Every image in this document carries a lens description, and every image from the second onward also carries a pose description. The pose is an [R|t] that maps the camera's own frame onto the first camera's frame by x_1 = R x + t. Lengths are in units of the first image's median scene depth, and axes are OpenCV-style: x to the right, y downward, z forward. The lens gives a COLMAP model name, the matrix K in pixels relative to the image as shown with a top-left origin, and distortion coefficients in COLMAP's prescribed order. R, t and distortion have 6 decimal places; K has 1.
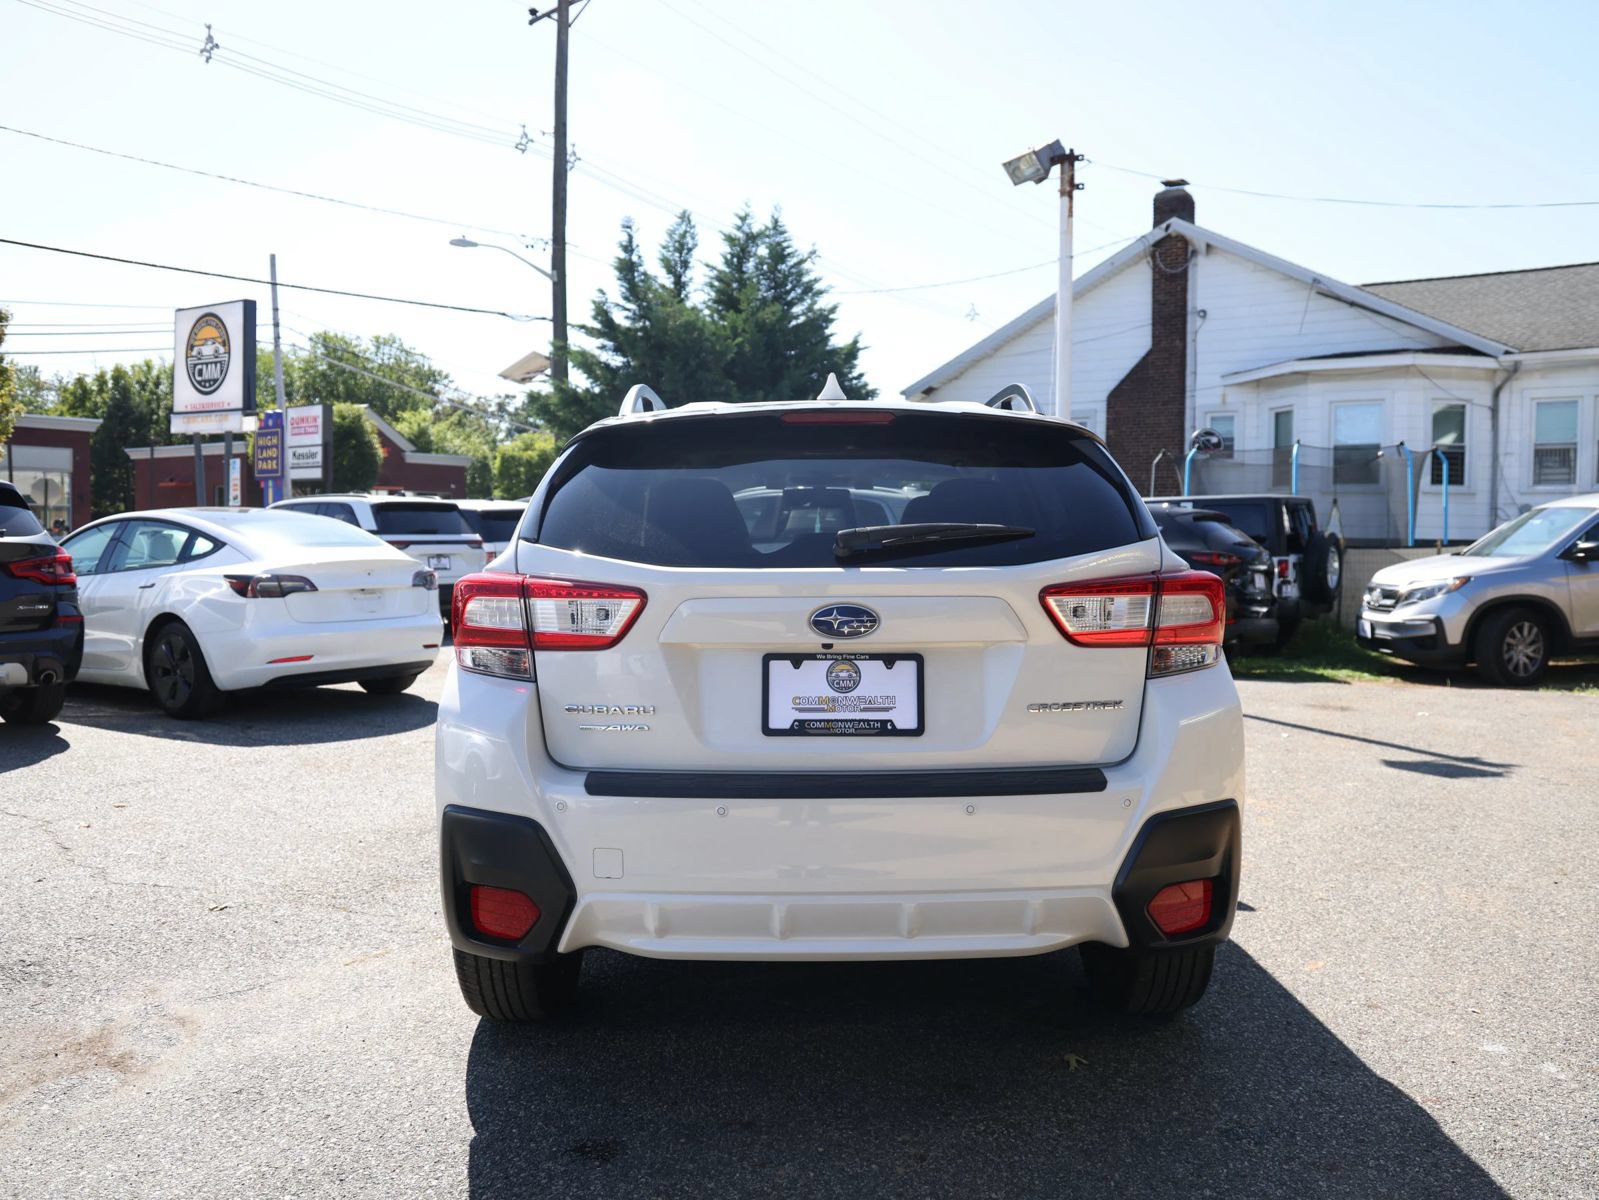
lens RADIAL K [[1244.0, 0, 821.2], [0, 1244.0, 596.7], [0, 0, 1]] dist [-0.087138, 0.066082]
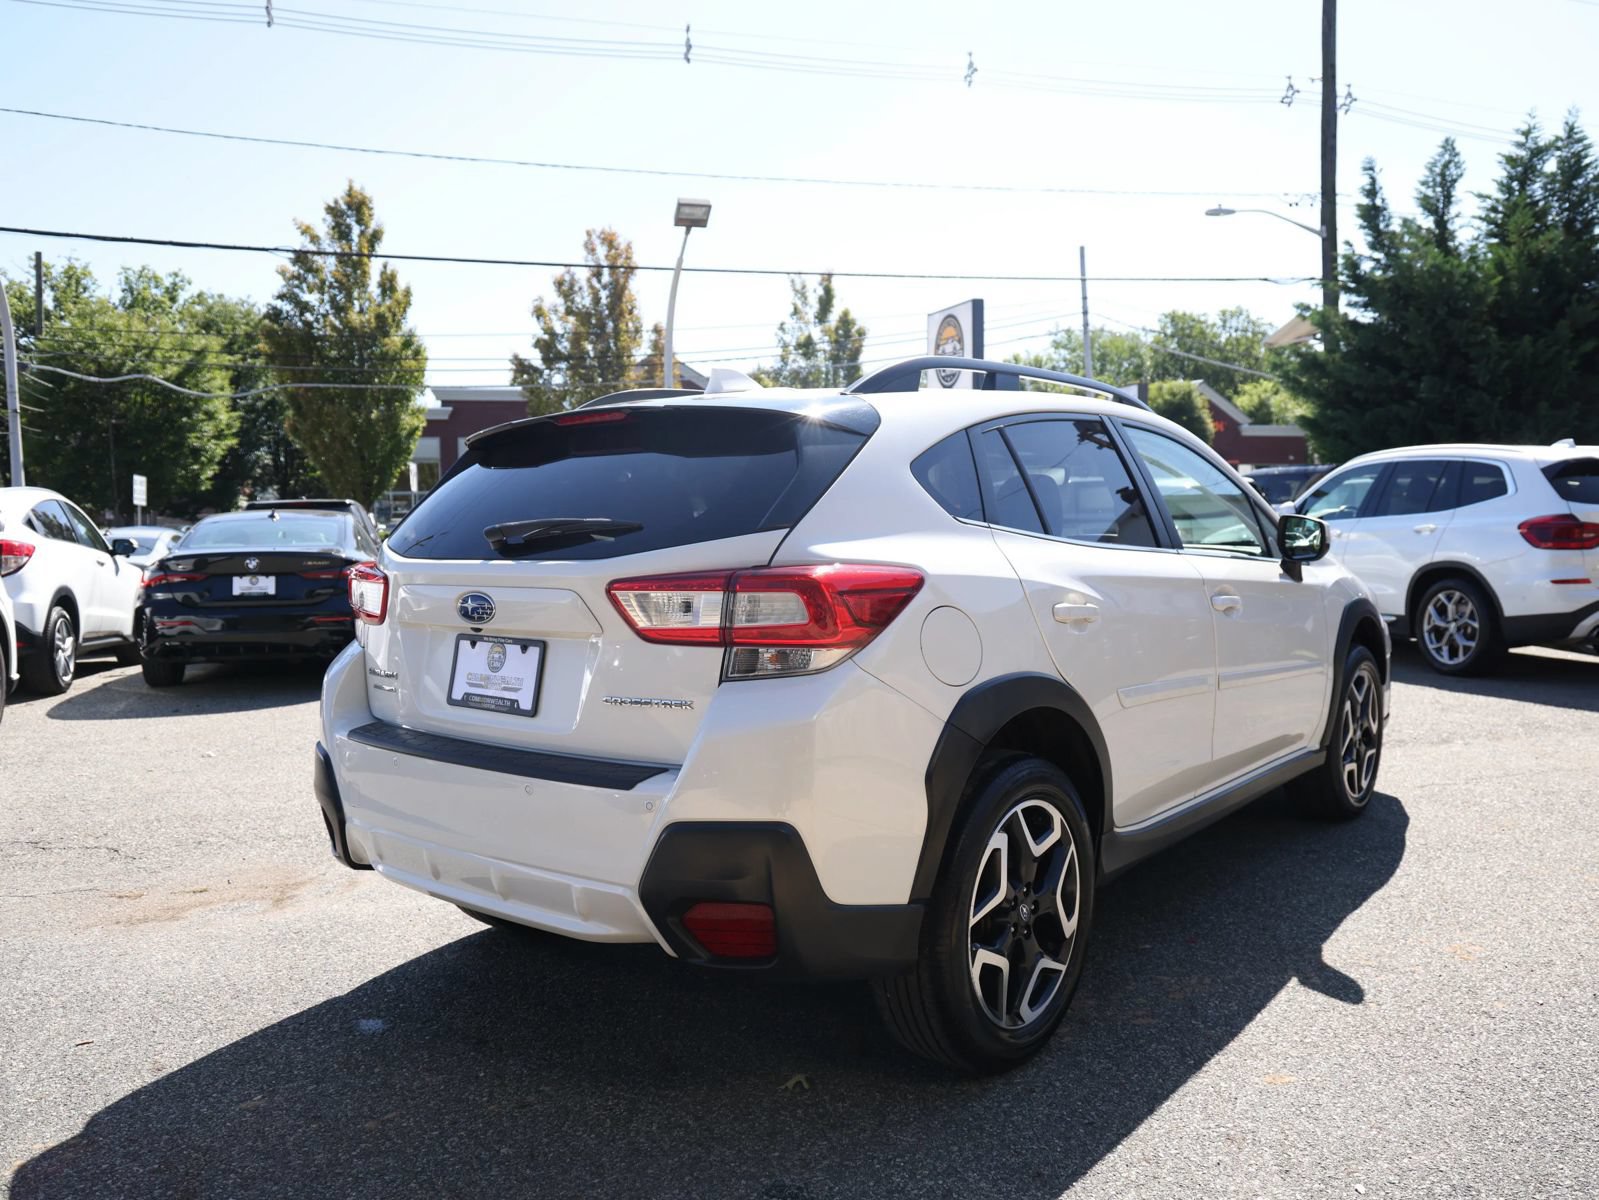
lens RADIAL K [[1238.6, 0, 792.4], [0, 1238.6, 595.7], [0, 0, 1]] dist [-0.076632, 0.057552]
pose [[0.767172, 0.025334, -0.640941, 0.101527], [-0.011849, 0.999609, 0.025328, -0.002447], [0.641332, -0.011836, 0.767172, 0.035431]]
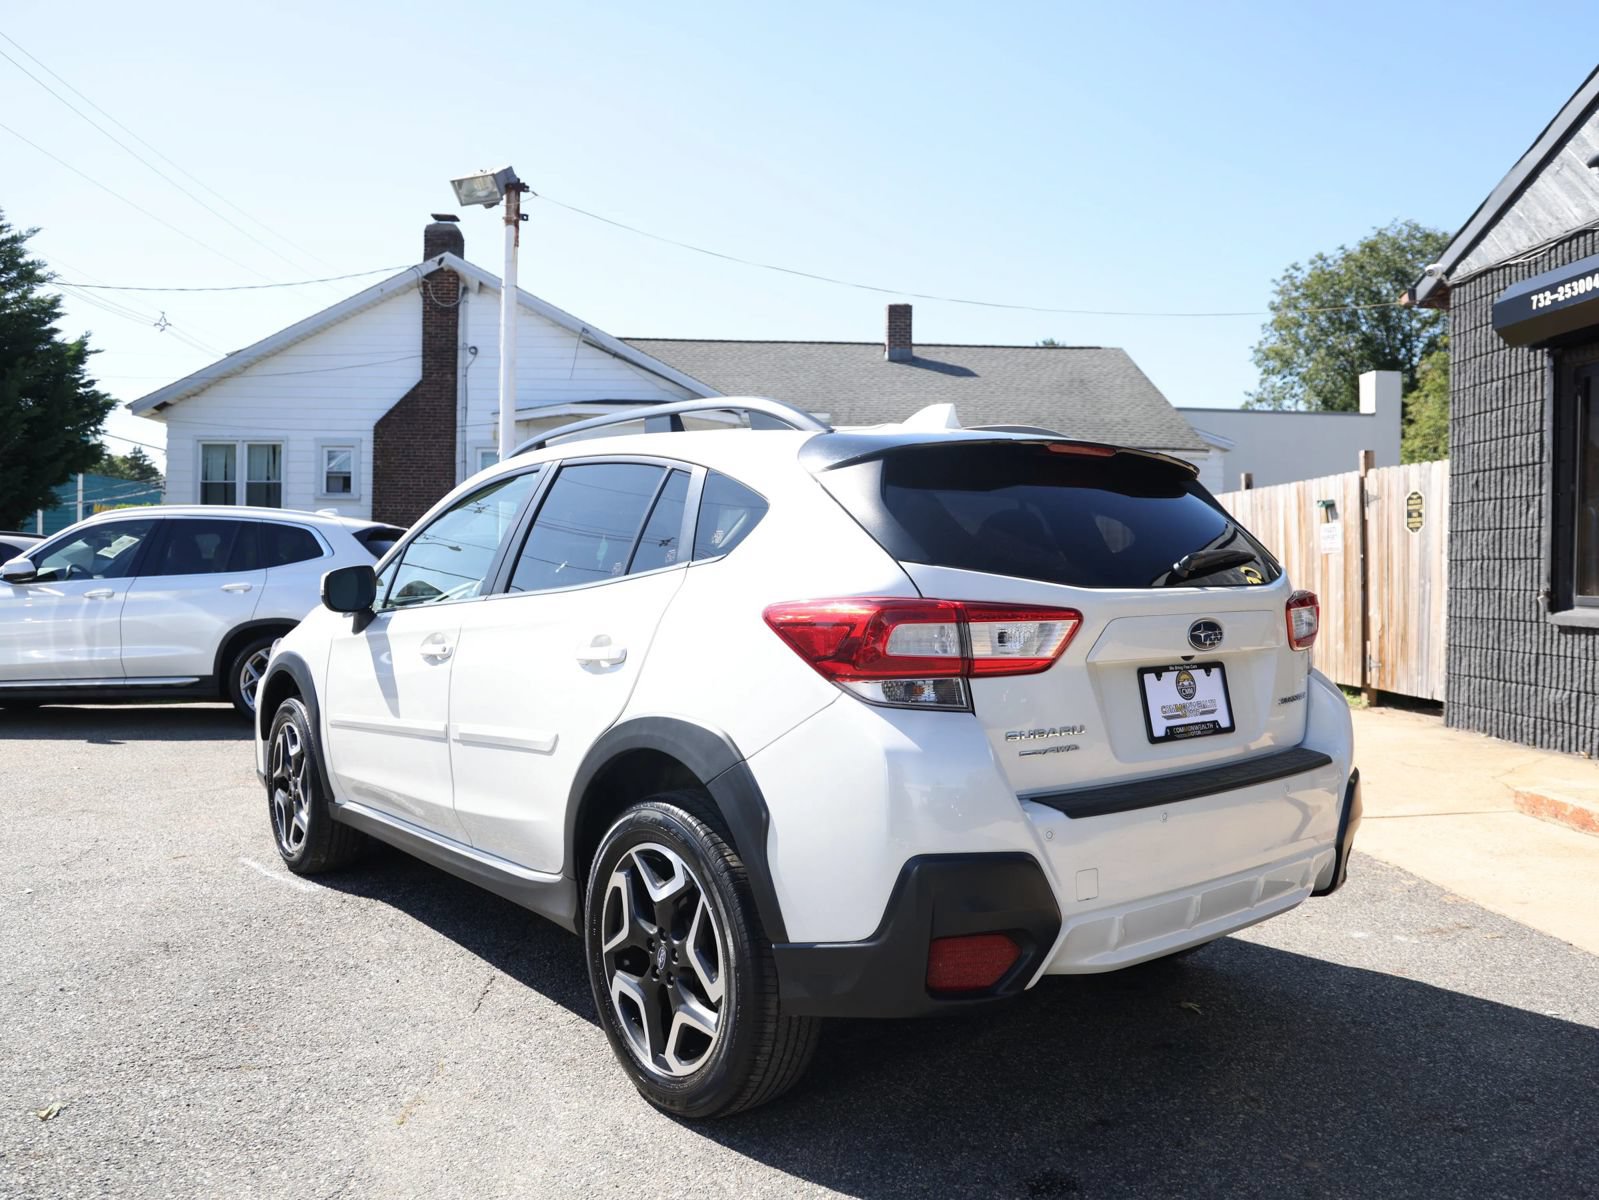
lens RADIAL K [[1244.0, 0, 821.2], [0, 1244.0, 596.7], [0, 0, 1]] dist [-0.087138, 0.066082]
pose [[0.780559, -0.011274, 0.624980, -0.101585], [0.029350, 0.999396, -0.018628, -0.000425], [-0.624393, 0.032884, 0.780418, 0.036981]]
